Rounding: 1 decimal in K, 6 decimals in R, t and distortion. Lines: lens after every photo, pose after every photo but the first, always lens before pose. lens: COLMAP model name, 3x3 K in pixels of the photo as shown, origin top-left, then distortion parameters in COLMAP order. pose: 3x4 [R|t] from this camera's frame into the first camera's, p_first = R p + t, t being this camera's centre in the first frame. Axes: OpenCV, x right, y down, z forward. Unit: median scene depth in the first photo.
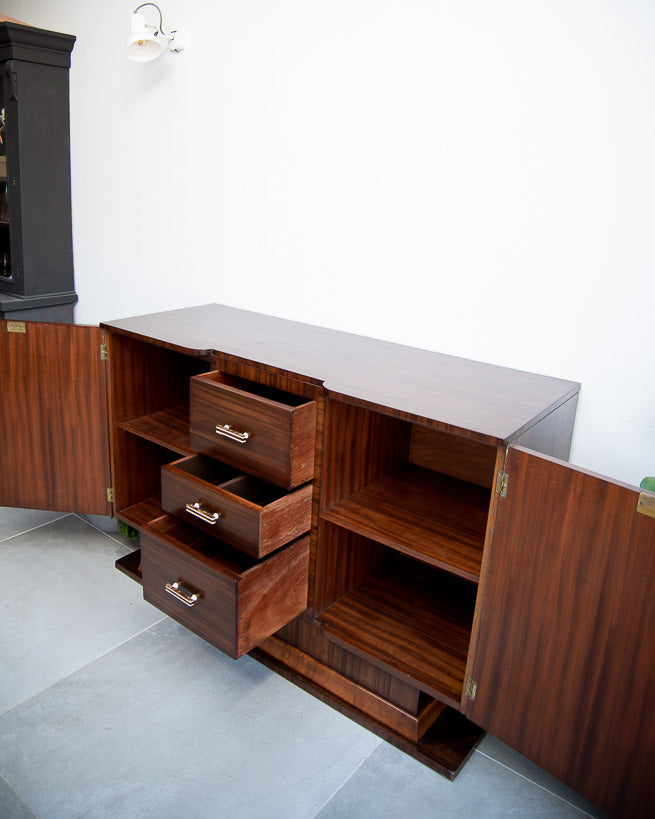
lens RADIAL K [[650.4, 0, 330.4], [0, 650.4, 344.0], [0, 0, 1]] dist [-0.135346, 0.088827]
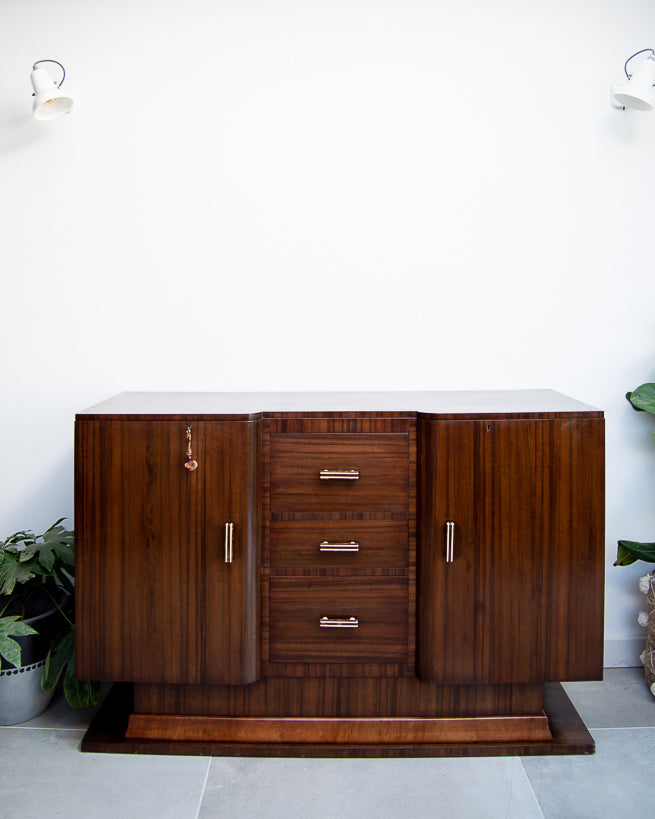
lens RADIAL K [[724.7, 0, 314.2], [0, 724.7, 328.2], [0, 0, 1]] dist [-0.106396, 0.056461]
pose [[0.802365, -0.044101, 0.595202, -0.818158], [0.188000, 0.965174, -0.181921, 0.105864], [-0.566450, 0.257865, 0.782713, 0.121403]]
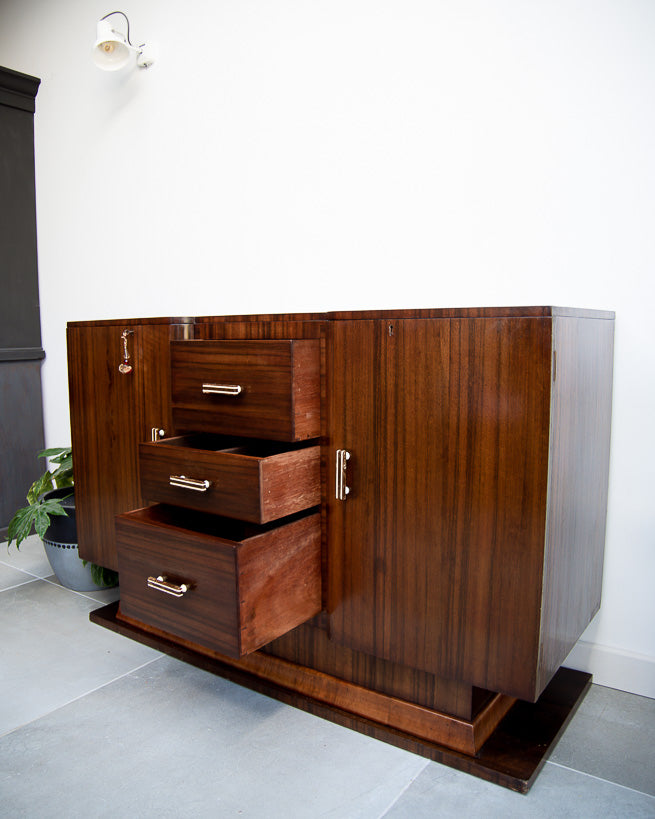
lens RADIAL K [[656.2, 0, 327.5], [0, 656.2, 409.5], [0, 0, 1]] dist [-0.140318, 0.087417]
pose [[0.997500, -0.063068, 0.031870, -0.042880], [0.066594, 0.989858, -0.125488, 0.283185], [-0.023633, 0.127296, 0.991583, 0.151459]]
